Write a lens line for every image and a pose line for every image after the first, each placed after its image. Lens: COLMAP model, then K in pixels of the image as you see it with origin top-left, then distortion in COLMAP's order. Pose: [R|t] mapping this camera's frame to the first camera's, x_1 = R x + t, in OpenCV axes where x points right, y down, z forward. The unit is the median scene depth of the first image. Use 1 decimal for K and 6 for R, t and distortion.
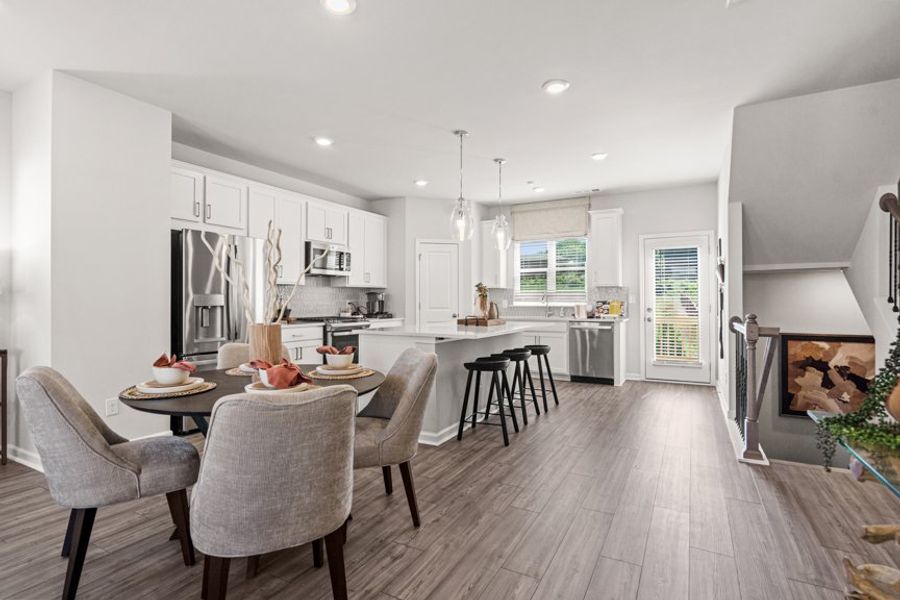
lens RADIAL K [[448.9, 0, 442.0], [0, 448.9, 298.5], [0, 0, 1]] dist [-0.002023, 0.000590]
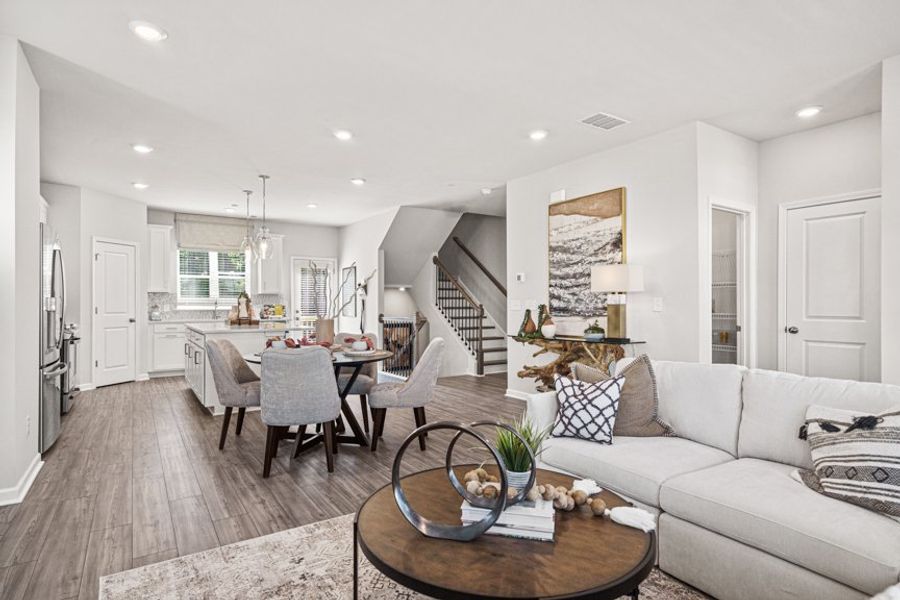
lens RADIAL K [[488.3, 0, 451.9], [0, 488.3, 303.7], [0, 0, 1]] dist [-0.000014, 0.002779]
pose [[0.460655, 0.002273, 0.887577, -0.704801], [-0.004175, 0.999991, -0.000394, -0.000273], [-0.887570, -0.003524, 0.460660, -0.110324]]
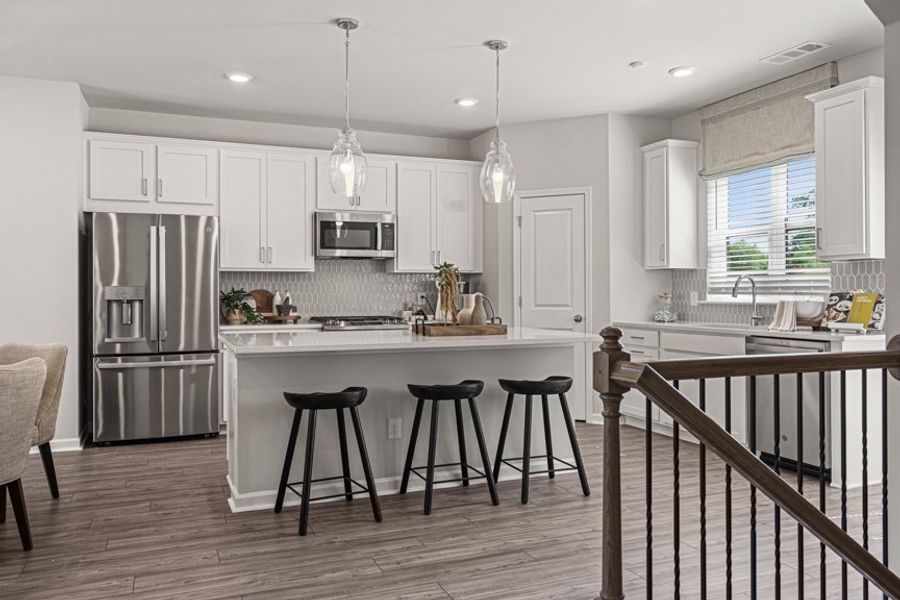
lens RADIAL K [[680.3, 0, 442.7], [0, 680.3, 295.1], [0, 0, 1]] dist [0.011076, -0.019784]
pose [[0.780201, -0.000318, -0.625529, 0.527665], [0.005327, 0.999967, 0.006136, 0.001964], [0.625506, -0.008120, 0.780177, 0.253240]]
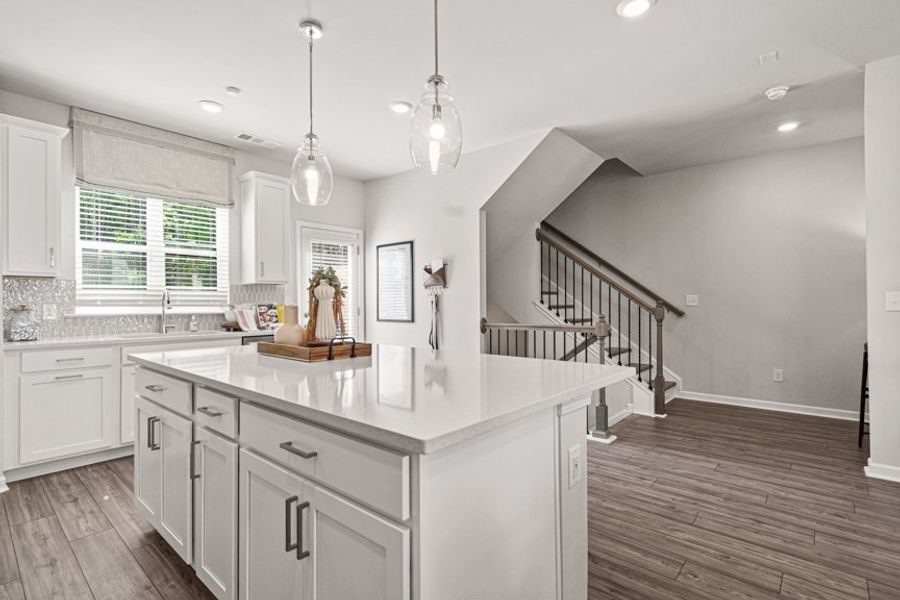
lens RADIAL K [[433.2, 0, 448.5], [0, 433.2, 301.6], [0, 0, 1]] dist [0.000087, -0.000409]
pose [[0.208748, 0.002082, 0.977967, -0.275363], [0.000662, 0.999997, -0.002271, 0.003315], [-0.977969, 0.001122, 0.208746, 0.647694]]
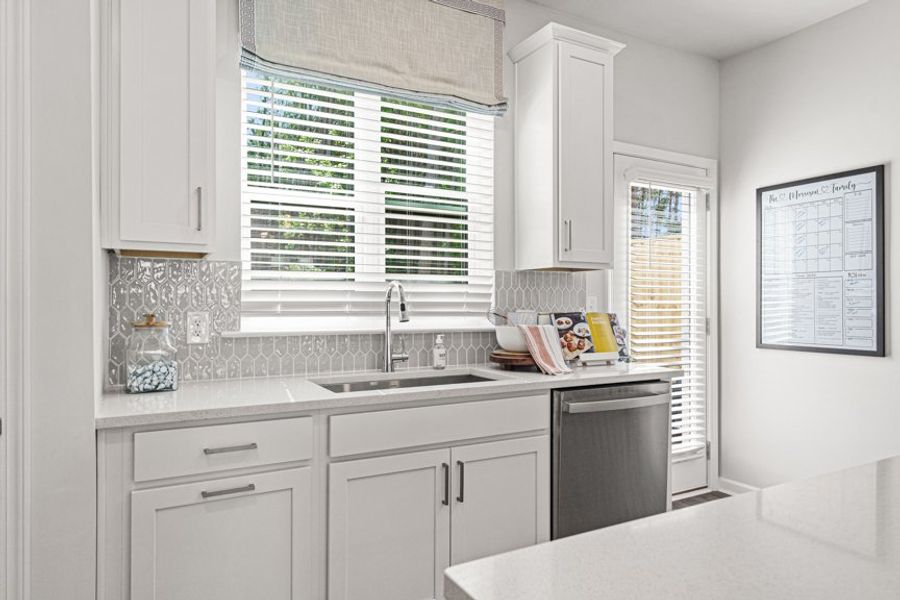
lens RADIAL K [[580.1, 0, 459.7], [0, 580.1, 303.2], [0, 0, 1]] dist [-0.001517, 0.002734]
pose [[0.524852, 0.002699, 0.851189, -0.053860], [-0.003971, 0.999992, -0.000722, -0.000573], [-0.851184, -0.003001, 0.524858, 0.944100]]
